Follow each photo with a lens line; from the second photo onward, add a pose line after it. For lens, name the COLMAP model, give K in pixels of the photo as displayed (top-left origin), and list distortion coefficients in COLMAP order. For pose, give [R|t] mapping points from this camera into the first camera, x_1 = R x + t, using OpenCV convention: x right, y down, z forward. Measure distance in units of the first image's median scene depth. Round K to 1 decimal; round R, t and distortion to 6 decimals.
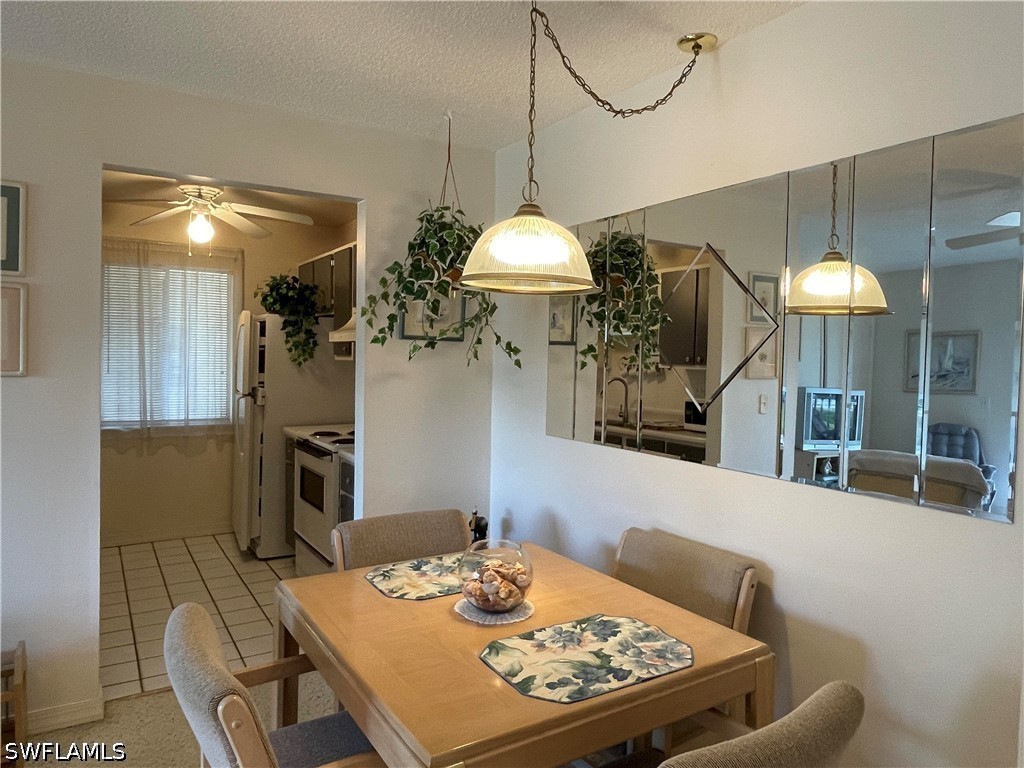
lens RADIAL K [[683.6, 0, 510.0], [0, 683.6, 381.8], [0, 0, 1]] dist [-0.001425, -0.000984]
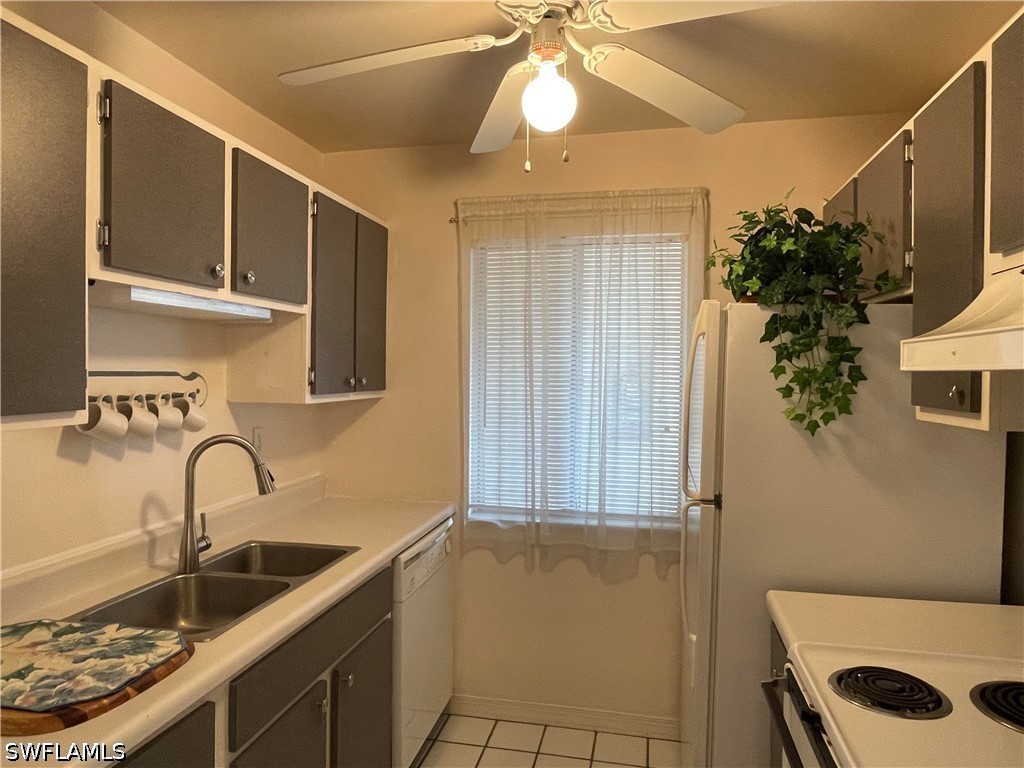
lens RADIAL K [[683.6, 0, 506.5], [0, 683.6, 381.8], [0, 0, 1]] dist [-0.001425, -0.000984]
pose [[0.721200, -0.001072, -0.692726, -0.164969], [-0.019503, 0.999571, -0.021852, -0.040181], [0.692452, 0.029270, 0.720870, 0.601140]]
